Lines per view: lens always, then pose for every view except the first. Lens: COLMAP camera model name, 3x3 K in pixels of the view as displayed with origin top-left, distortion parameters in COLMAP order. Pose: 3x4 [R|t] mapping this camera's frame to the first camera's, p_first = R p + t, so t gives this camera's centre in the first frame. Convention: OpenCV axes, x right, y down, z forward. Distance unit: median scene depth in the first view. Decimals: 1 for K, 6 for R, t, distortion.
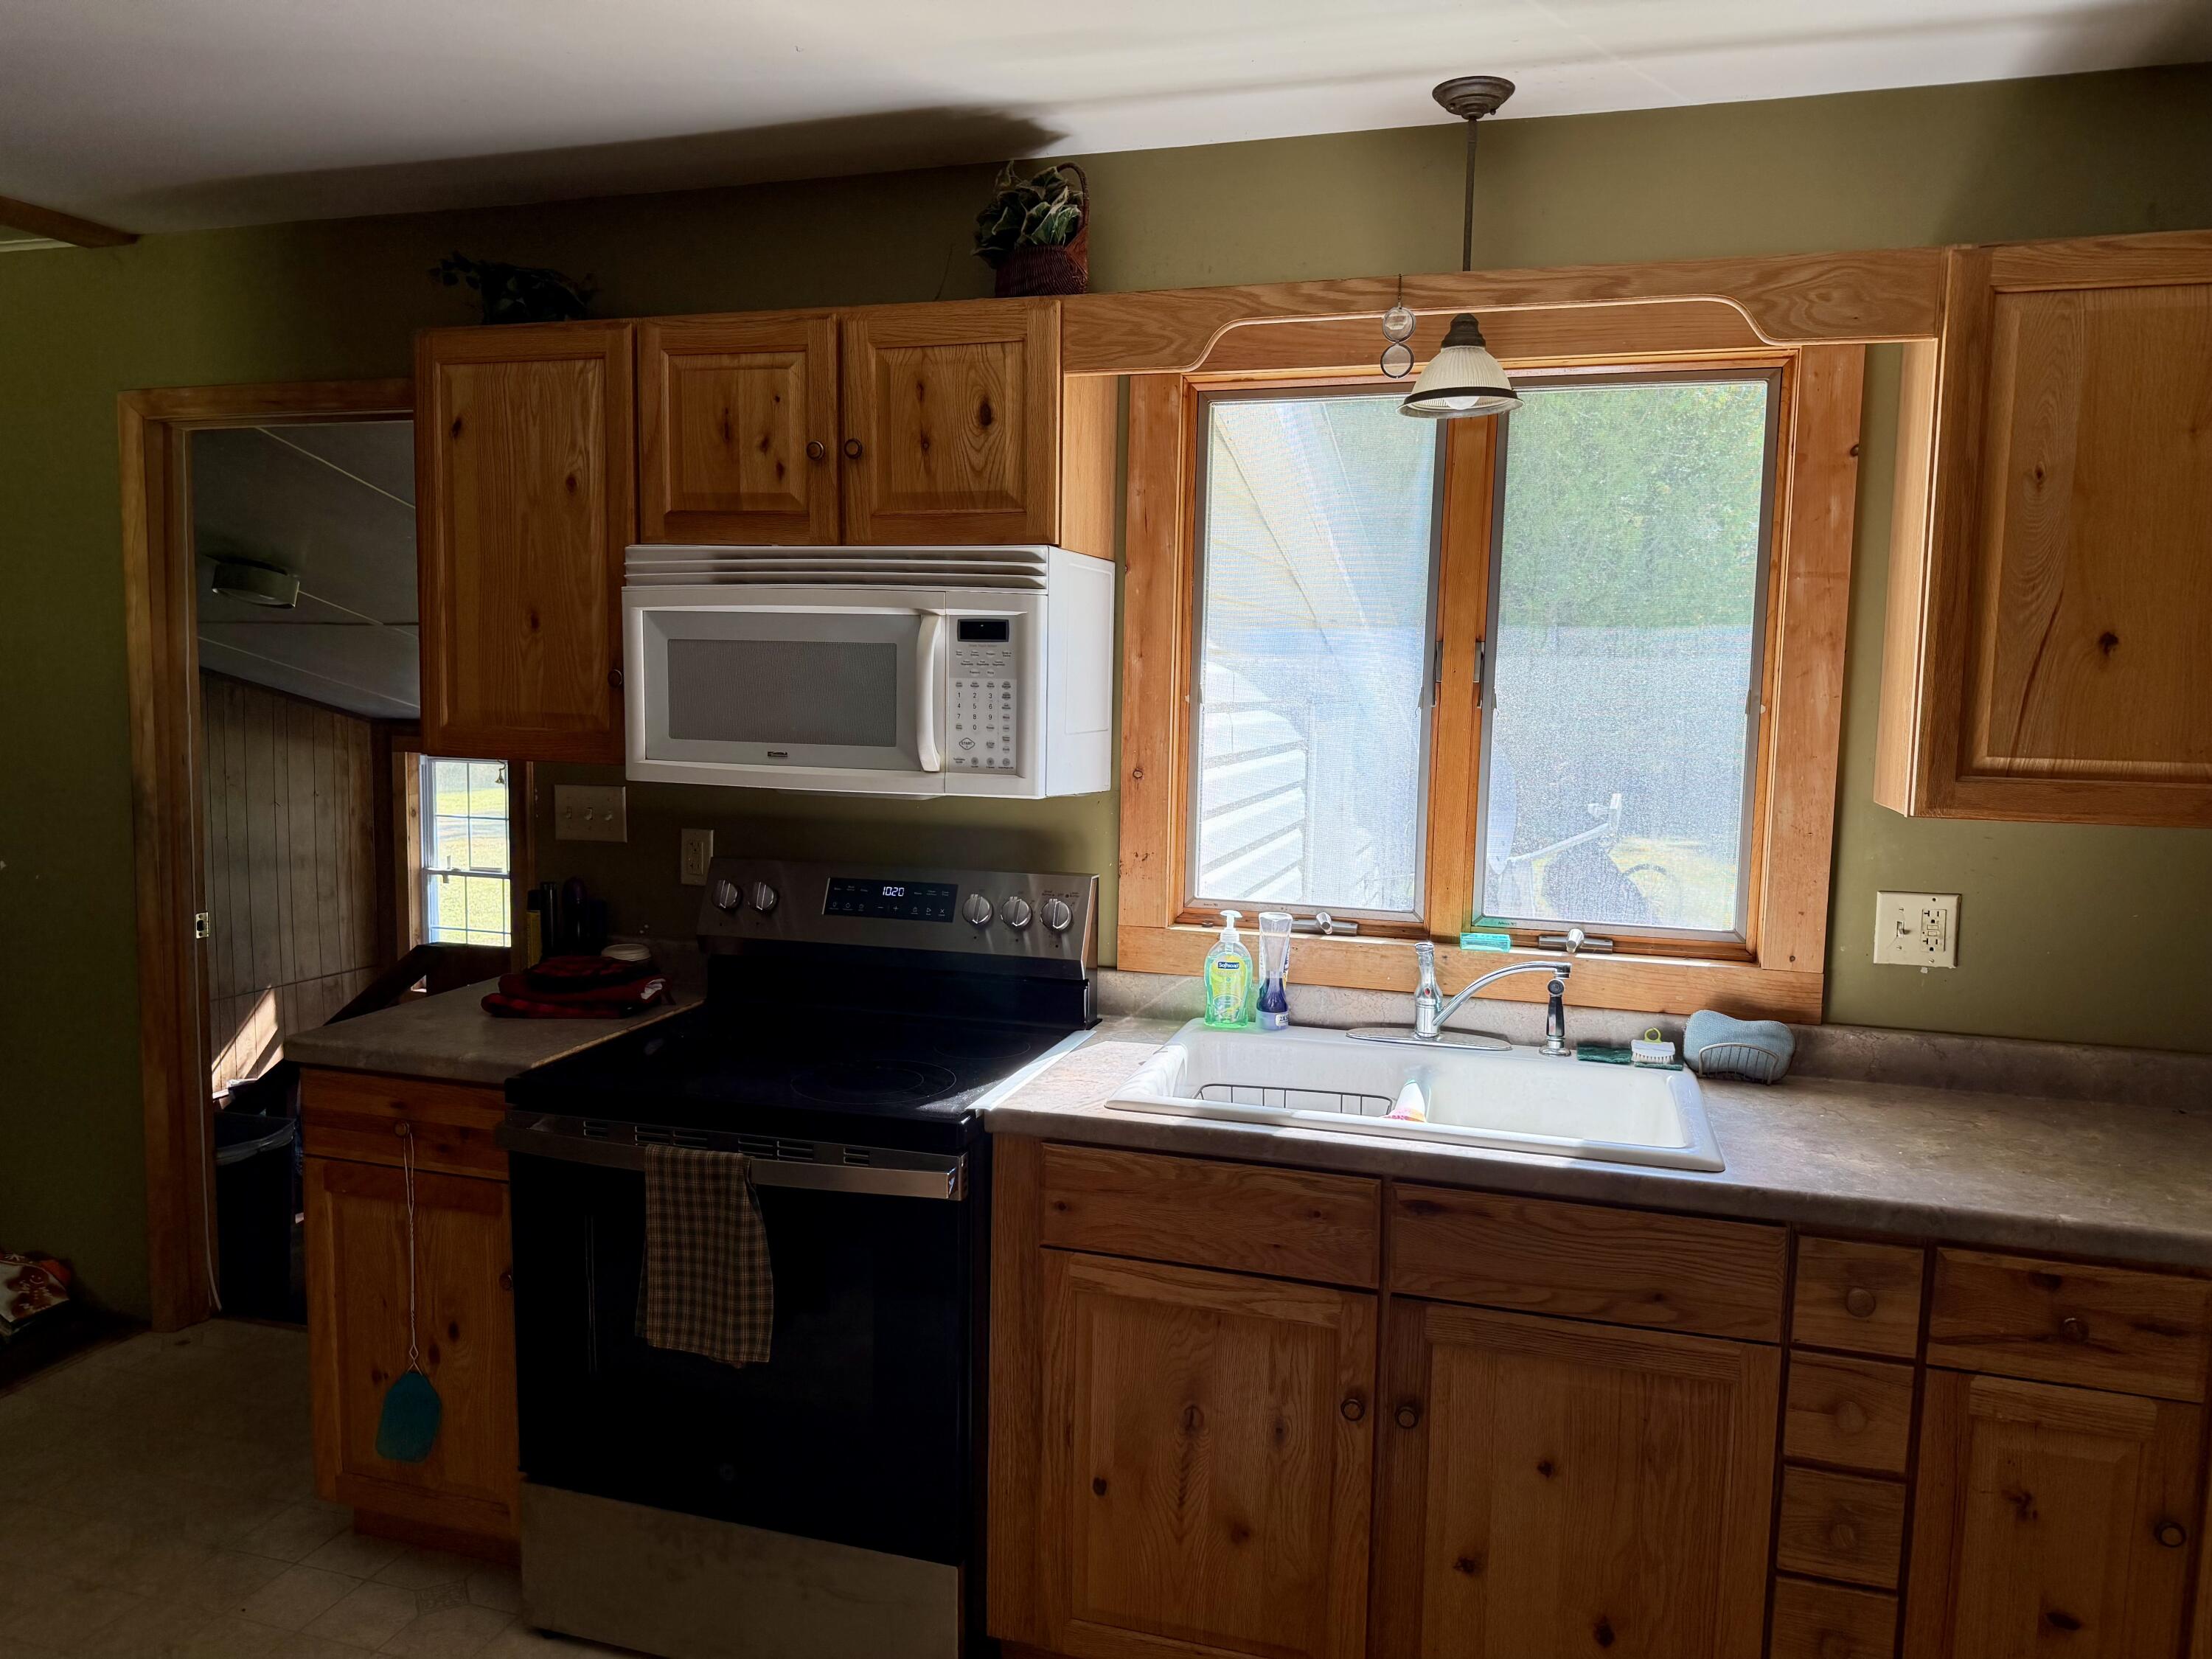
lens RADIAL K [[1531.4, 0, 1114.1], [0, 1531.4, 864.6], [0, 0, 1]] dist [0.134641, -0.222691]
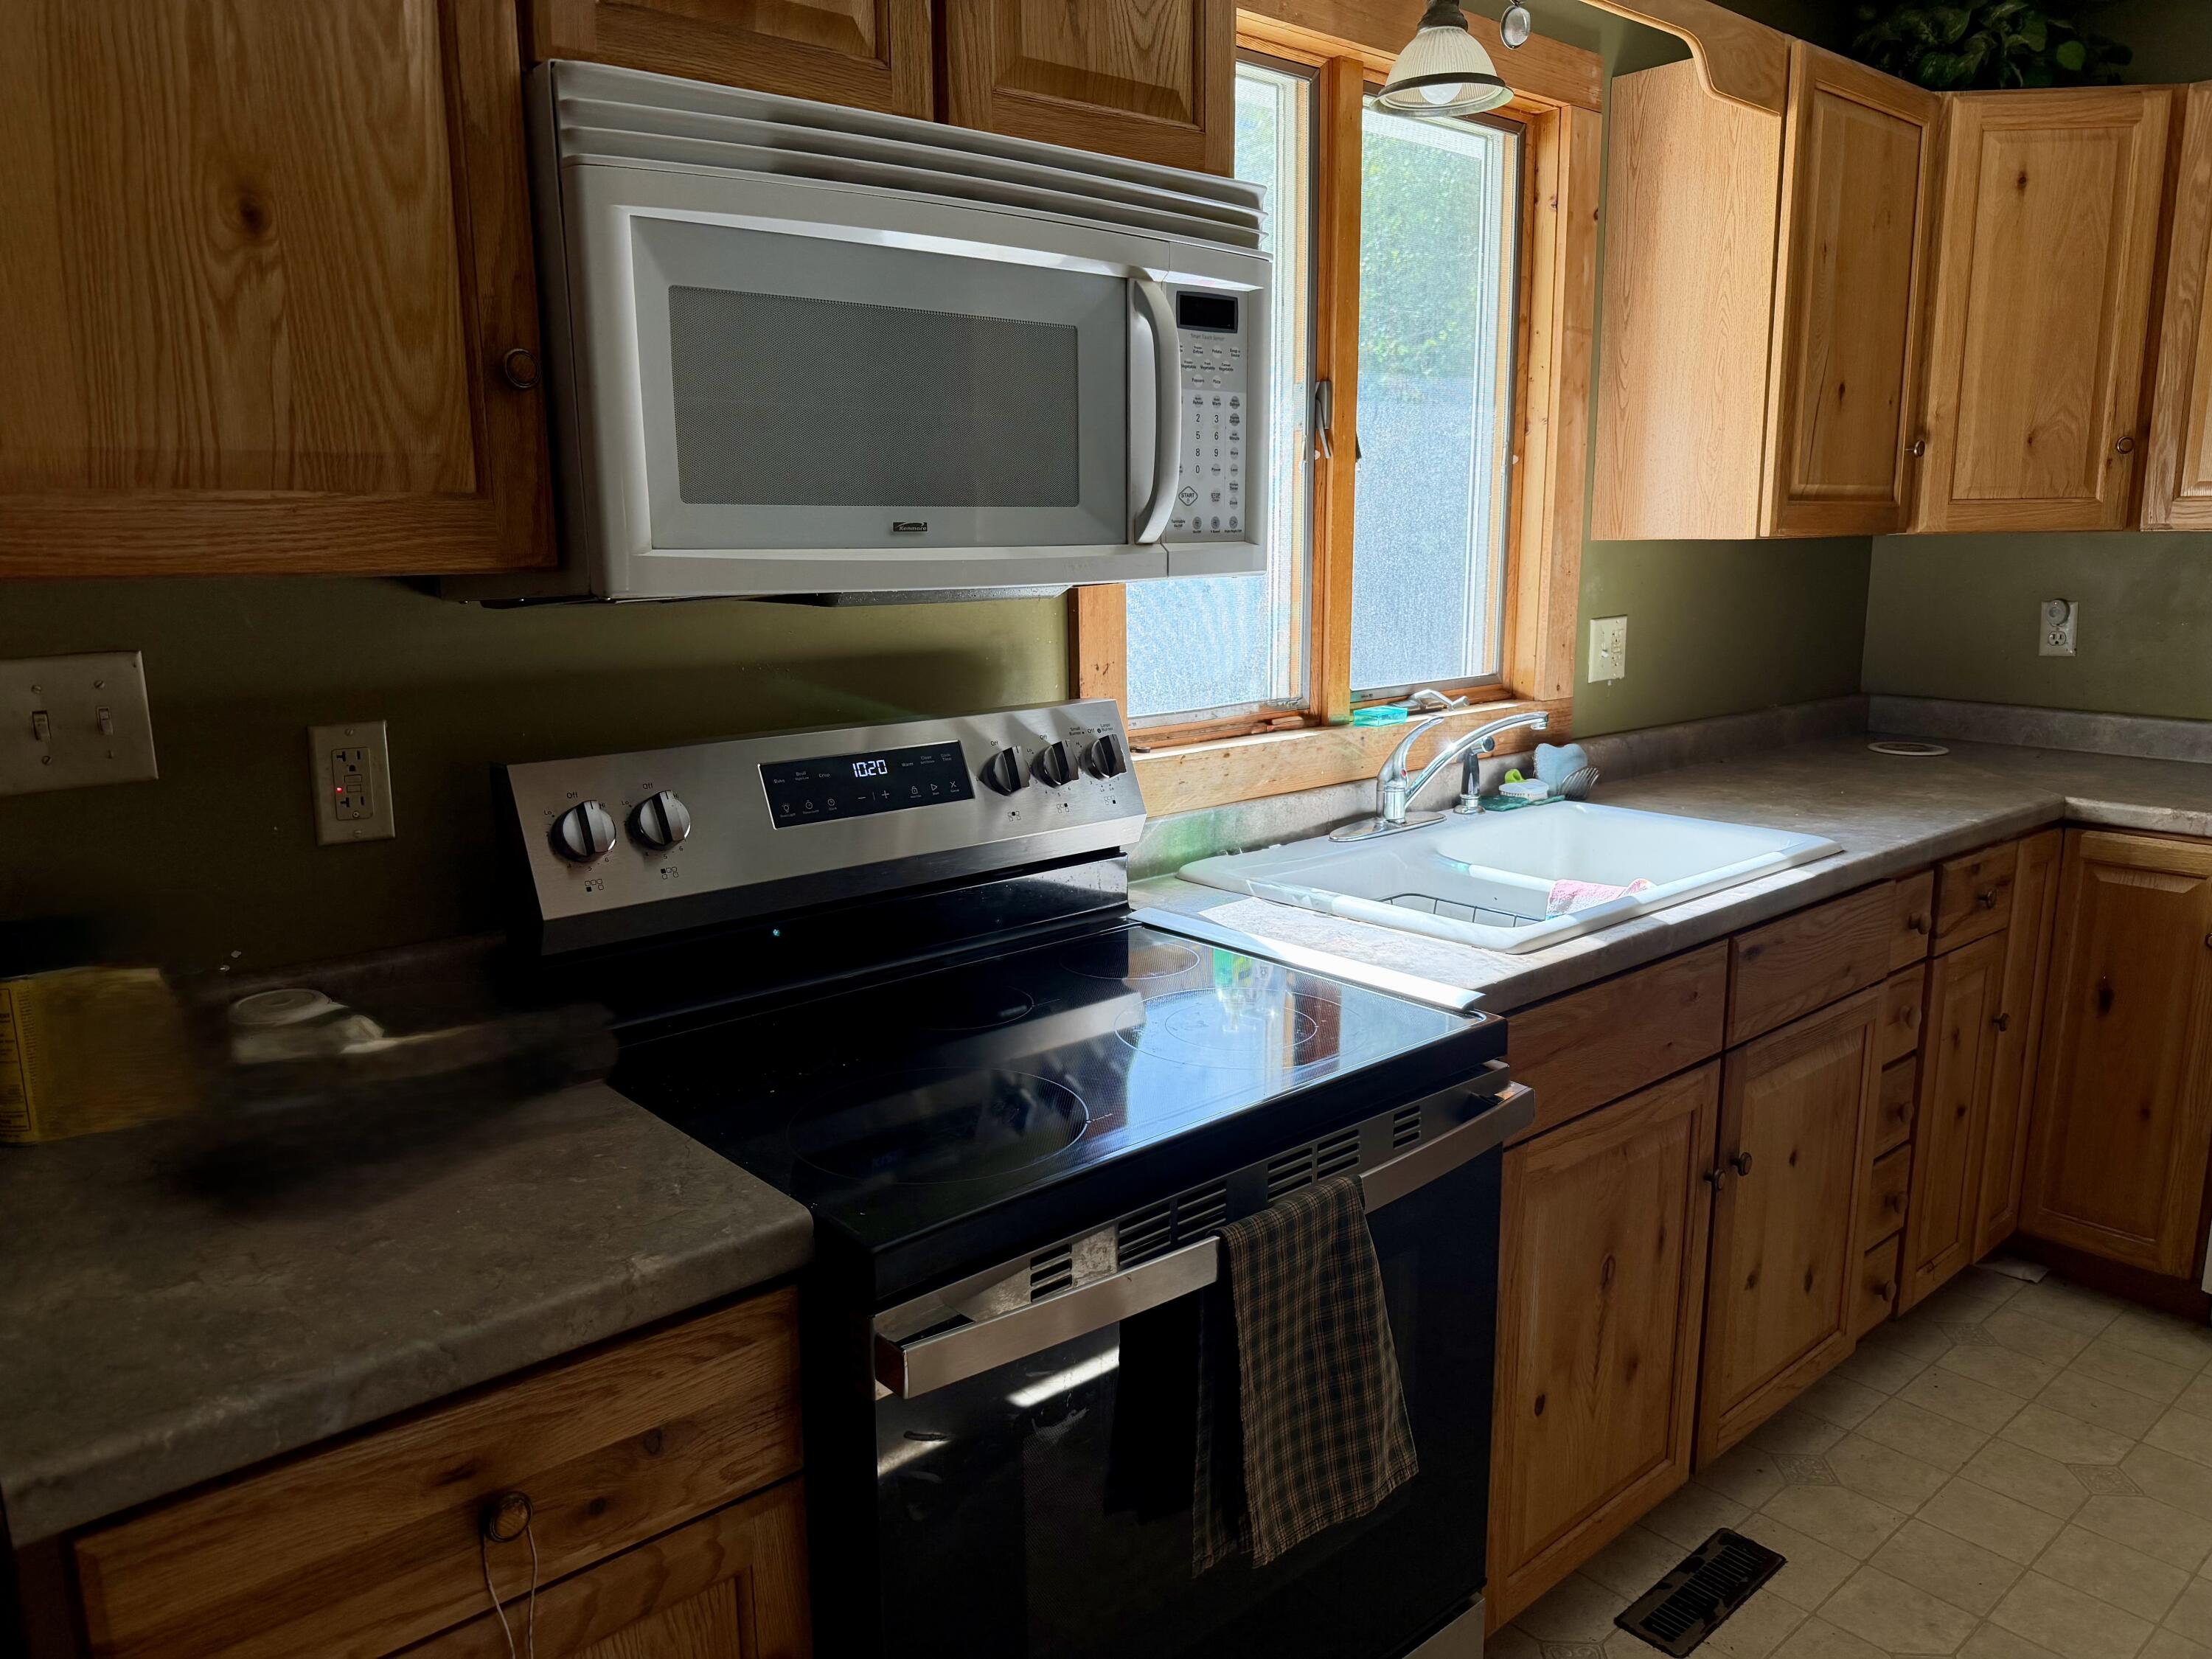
lens RADIAL K [[1531.4, 0, 1114.1], [0, 1531.4, 864.6], [0, 0, 1]] dist [0.134641, -0.222691]
pose [[0.529764, -0.204659, 0.823083, -0.677423], [0.124113, 0.978710, 0.163472, -0.036474], [-0.839015, 0.015554, 0.543886, 0.670732]]
